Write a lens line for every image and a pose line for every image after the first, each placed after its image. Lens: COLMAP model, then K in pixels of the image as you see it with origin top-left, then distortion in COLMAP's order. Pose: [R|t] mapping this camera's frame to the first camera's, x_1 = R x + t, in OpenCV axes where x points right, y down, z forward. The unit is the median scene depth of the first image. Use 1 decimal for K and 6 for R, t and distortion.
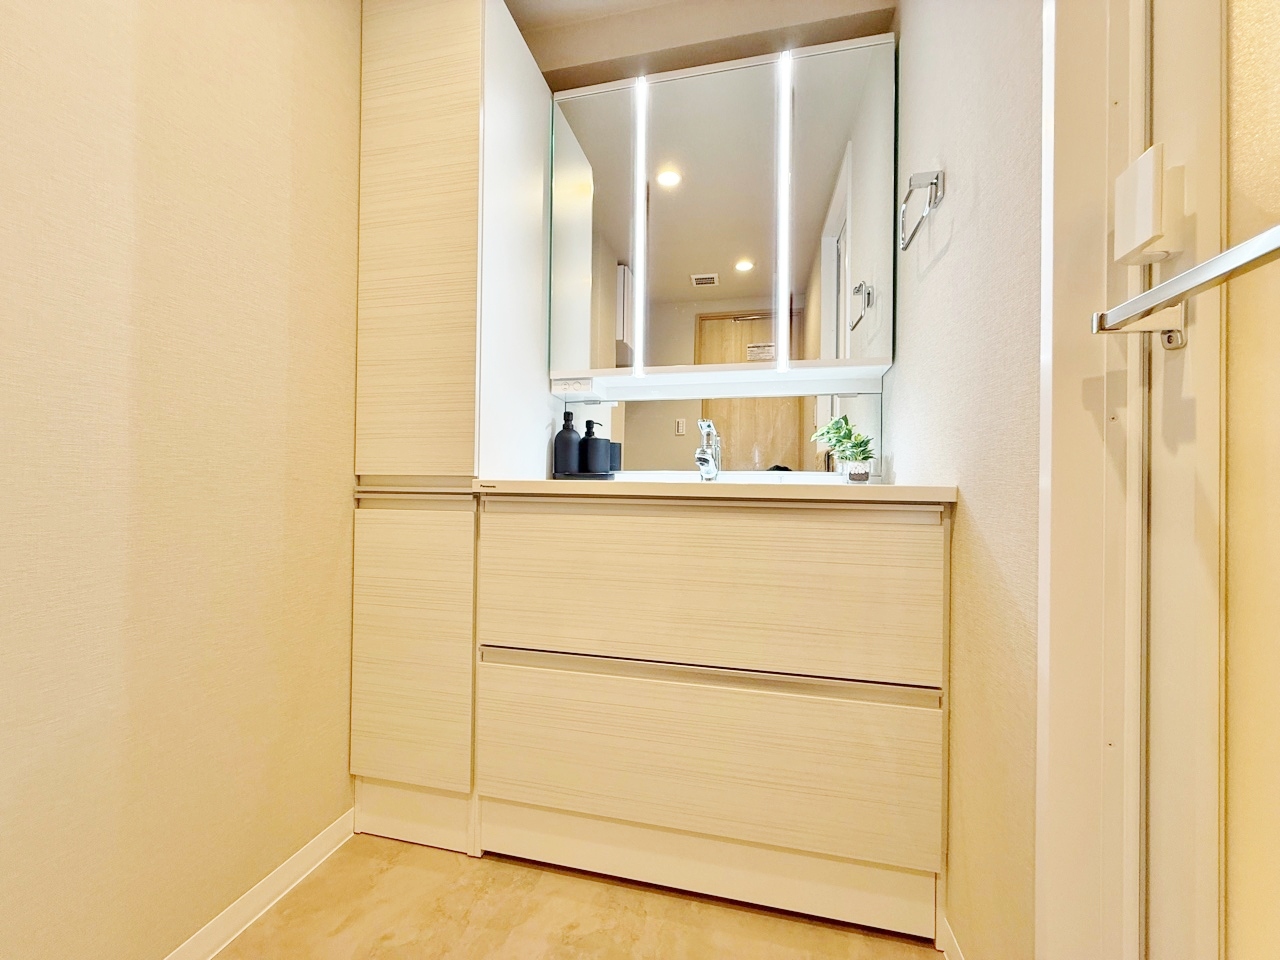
lens RADIAL K [[509.8, 0, 641.0], [0, 509.8, 480.6], [0, 0, 1]] dist [-0.000543, 0.000075]
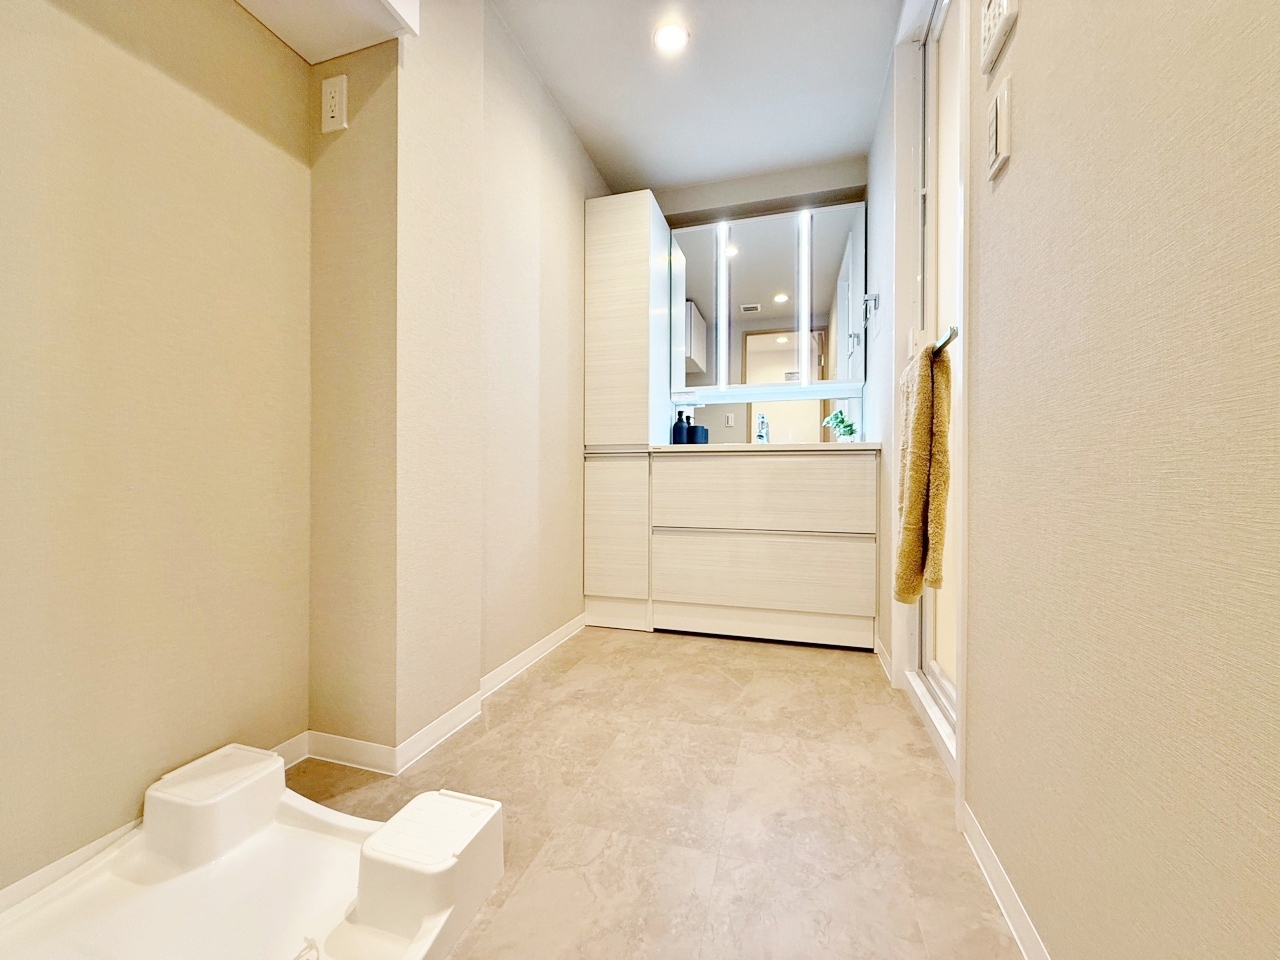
lens RADIAL K [[509.8, 0, 636.5], [0, 509.8, 479.0], [0, 0, 1]] dist [-0.000543, 0.000075]
pose [[0.997257, -0.007865, -0.073591, -0.209797], [0.008206, 0.999957, 0.004335, 0.114257], [0.073554, -0.004927, 0.997279, -0.958418]]
